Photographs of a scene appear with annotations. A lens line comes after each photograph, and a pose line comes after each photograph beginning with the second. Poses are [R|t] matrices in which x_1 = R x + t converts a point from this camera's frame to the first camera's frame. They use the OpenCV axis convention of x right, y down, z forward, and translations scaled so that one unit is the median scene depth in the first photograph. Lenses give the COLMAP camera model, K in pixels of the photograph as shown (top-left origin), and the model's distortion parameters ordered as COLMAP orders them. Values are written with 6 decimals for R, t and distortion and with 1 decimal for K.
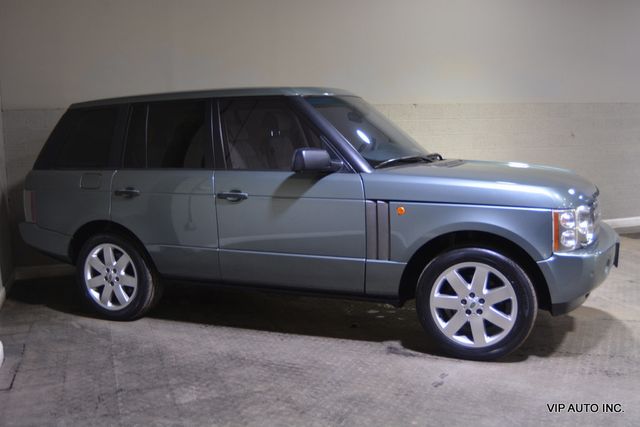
lens RADIAL K [[675.1, 0, 324.0], [0, 675.1, 214.9], [0, 0, 1]] dist [-0.061745, 0.000000]
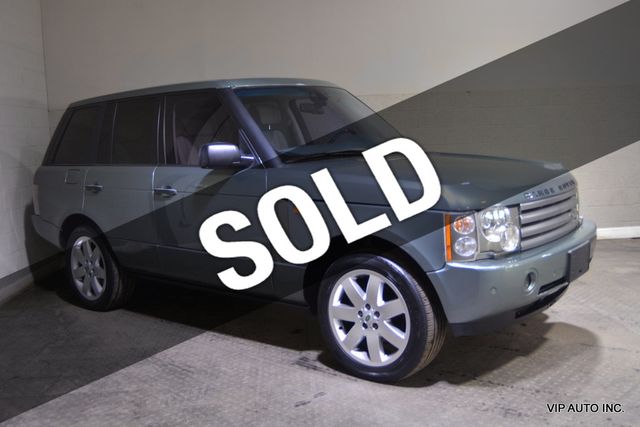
lens RADIAL K [[675.1, 0, 297.1], [0, 675.1, 217.5], [0, 0, 1]] dist [-0.061745, 0.000000]
pose [[0.952128, 0.019425, -0.305081, 0.372784], [-0.015104, 0.999749, 0.016517, -0.010187], [0.305326, -0.011119, 0.952183, 0.121499]]
